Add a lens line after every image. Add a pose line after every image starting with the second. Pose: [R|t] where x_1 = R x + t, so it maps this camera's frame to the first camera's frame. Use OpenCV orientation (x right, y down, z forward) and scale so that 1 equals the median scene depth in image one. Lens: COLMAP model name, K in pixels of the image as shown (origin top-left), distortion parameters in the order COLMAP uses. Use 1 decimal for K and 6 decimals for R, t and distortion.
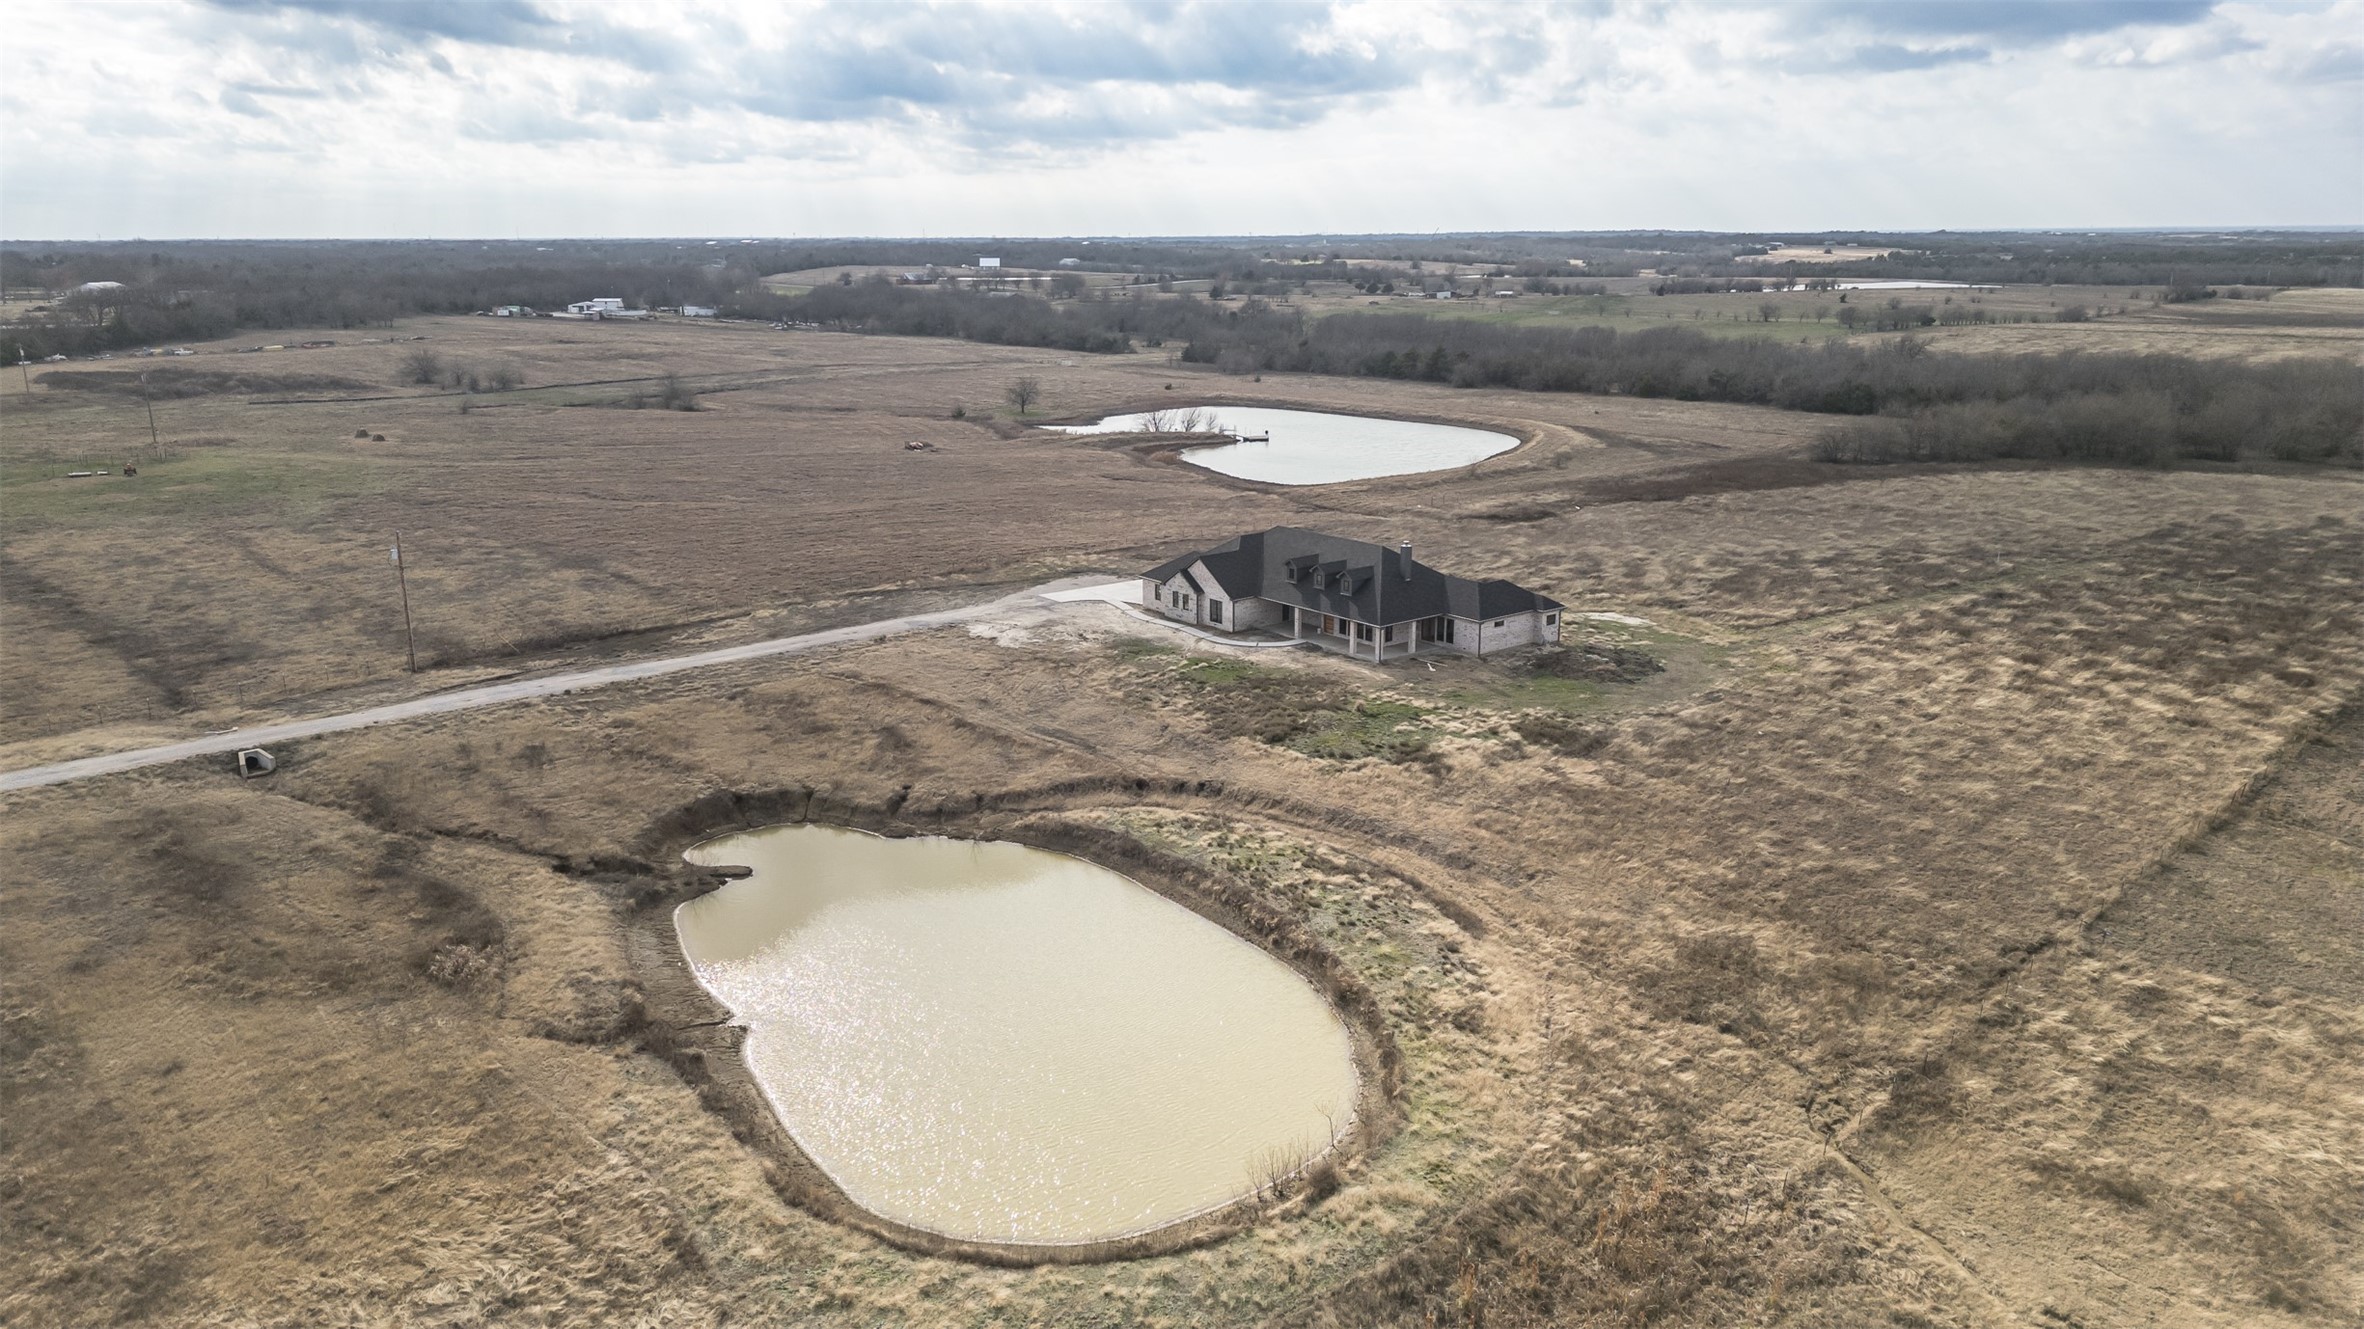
lens RADIAL K [[1624.1, 0, 1159.7], [0, 1624.1, 647.5], [0, 0, 1]] dist [0.054652, -0.047891]
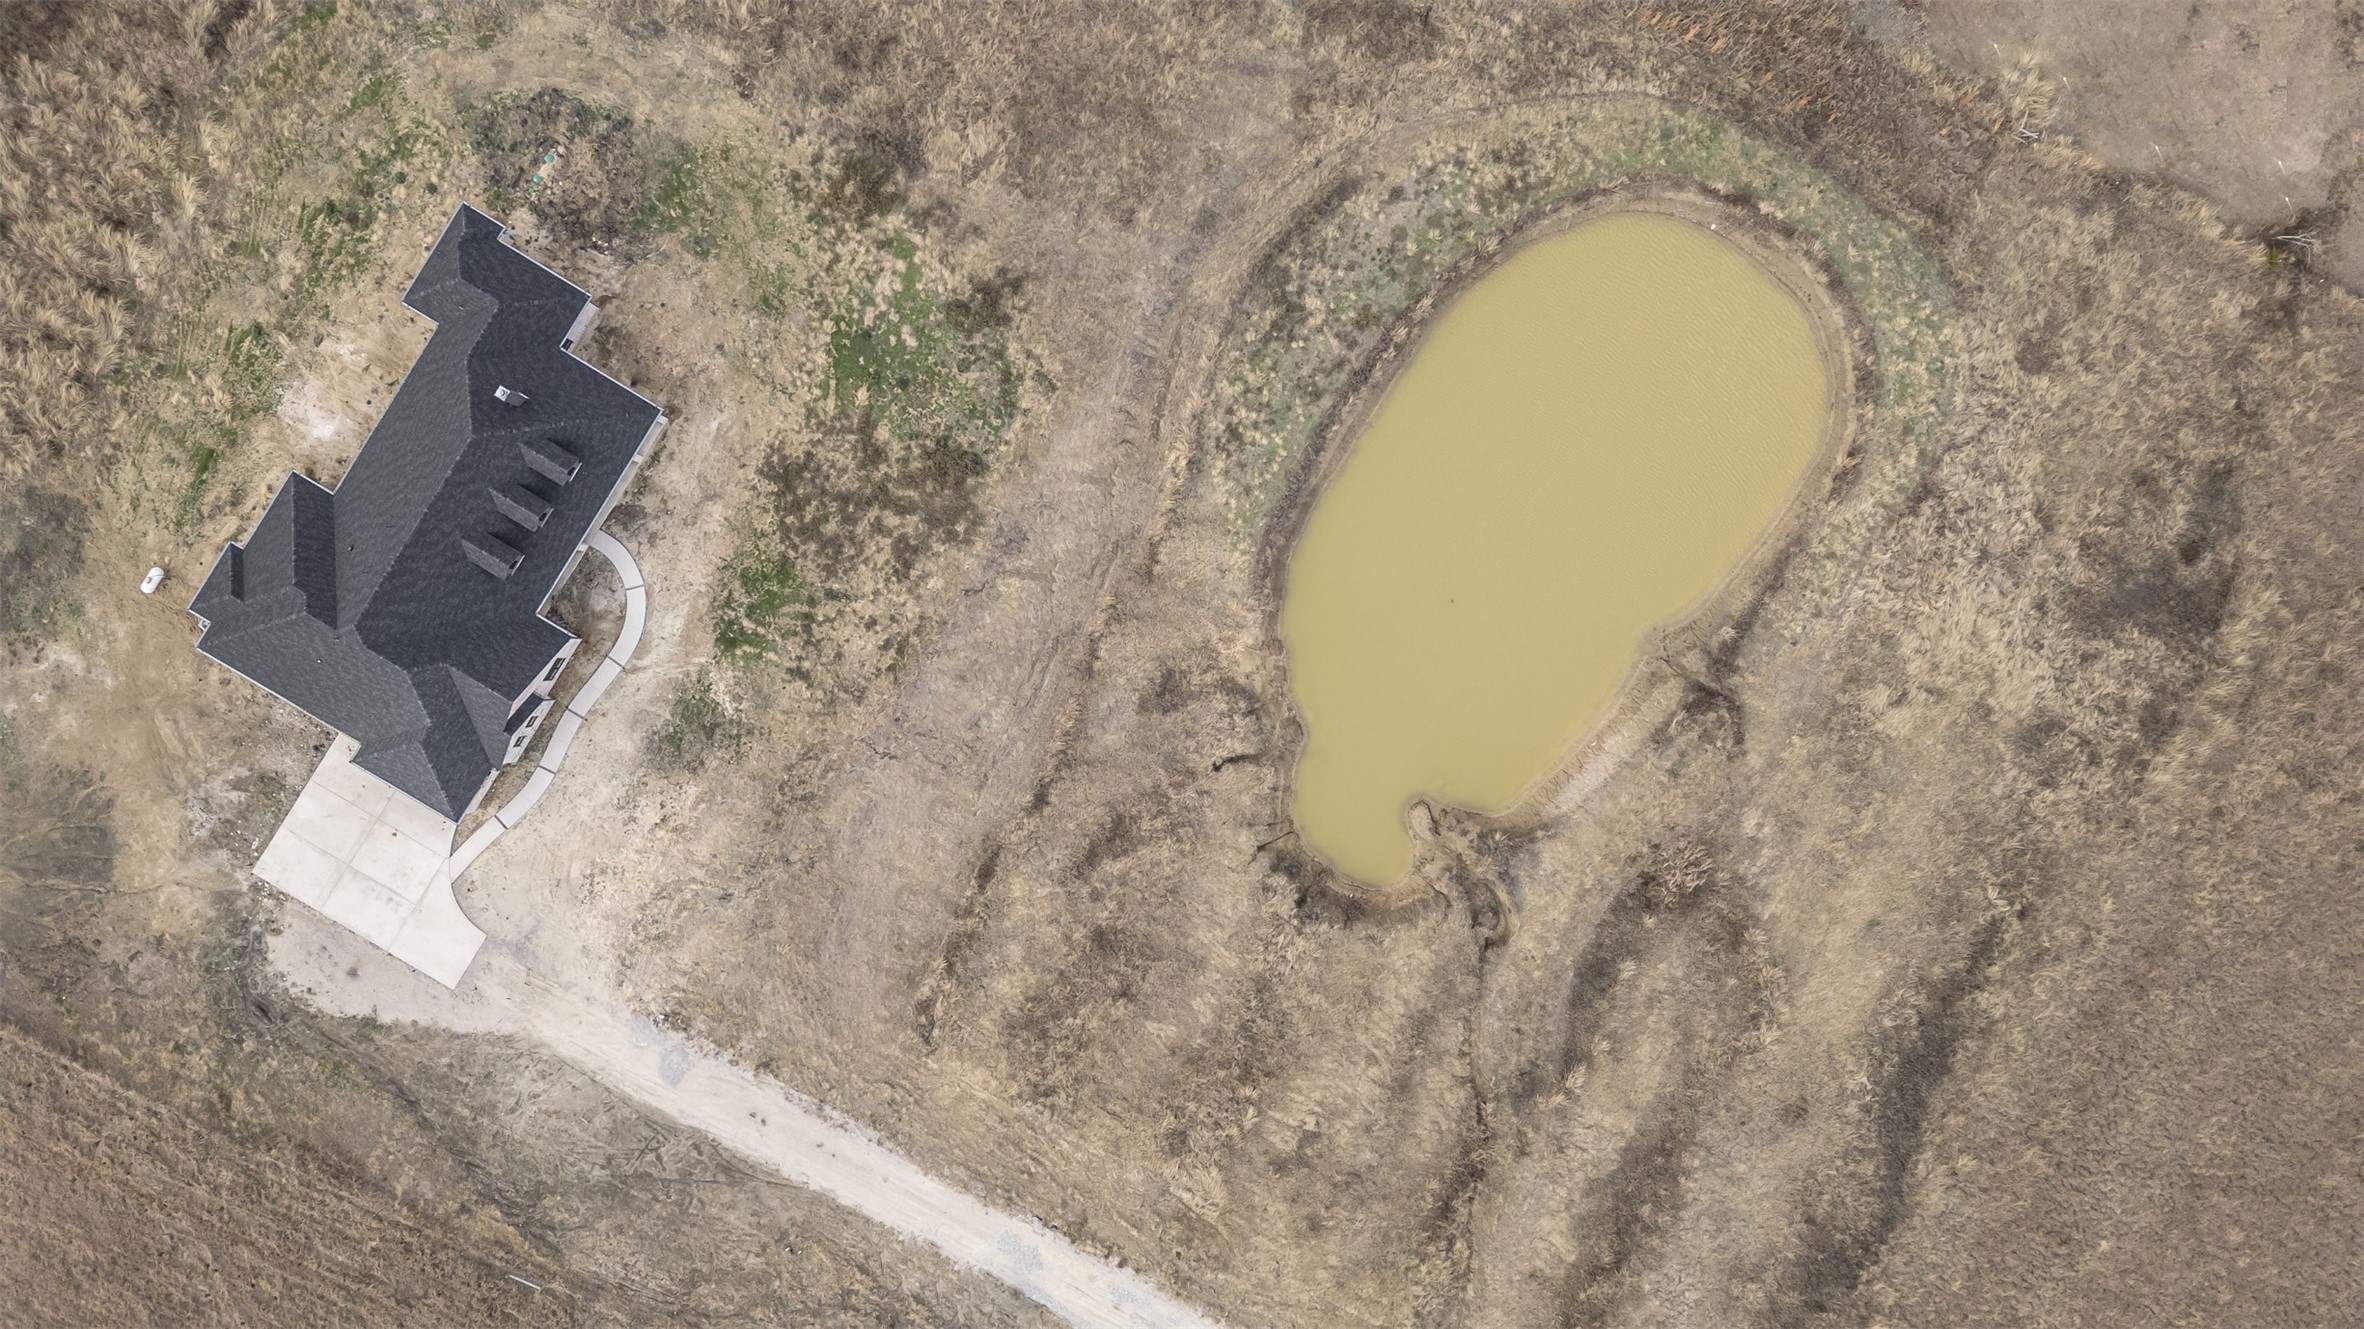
lens RADIAL K [[1651.2, 0, 1172.0], [0, 1651.2, 647.0], [0, 0, 1]] dist [0.061439, -0.057729]
pose [[-0.361142, -0.932441, -0.011411, -0.066778], [0.210510, -0.093441, 0.973116, -0.974339], [-0.908439, 0.349031, 0.230034, 0.803732]]
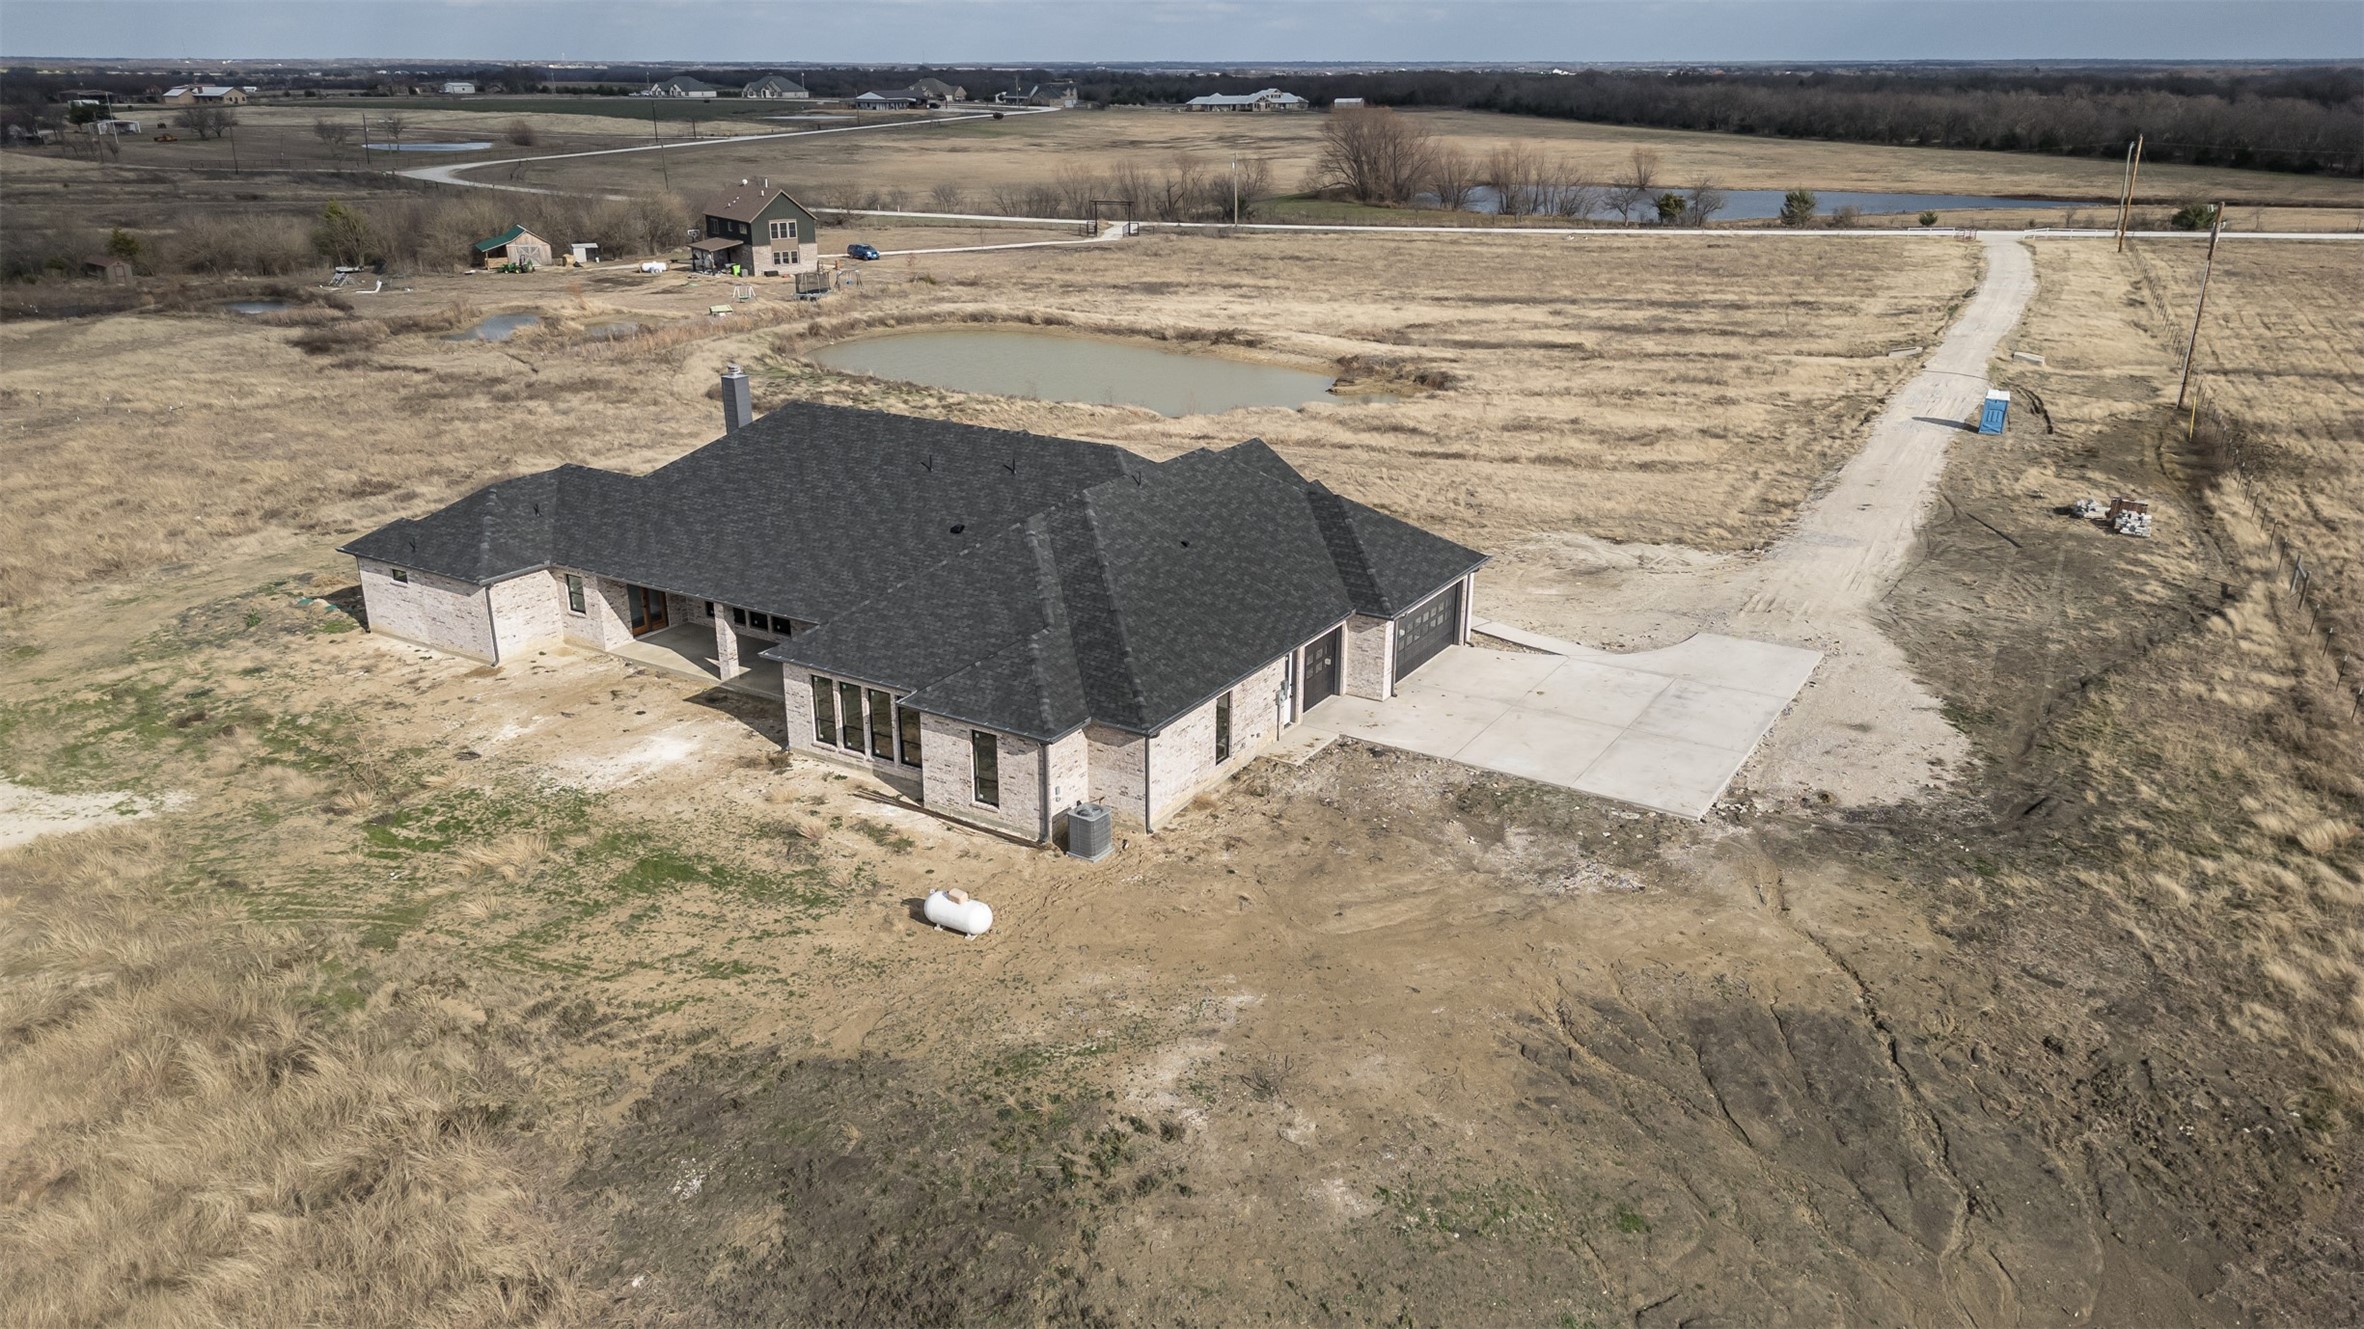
lens RADIAL K [[1606.7, 0, 1182.5], [0, 1606.7, 754.1], [0, 0, 1]] dist [0.098159, -0.148384]
pose [[-0.935771, 0.144889, -0.321467, 0.256644], [-0.083753, 0.794258, 0.601780, -0.333507], [0.342519, 0.590052, -0.731109, 1.878986]]
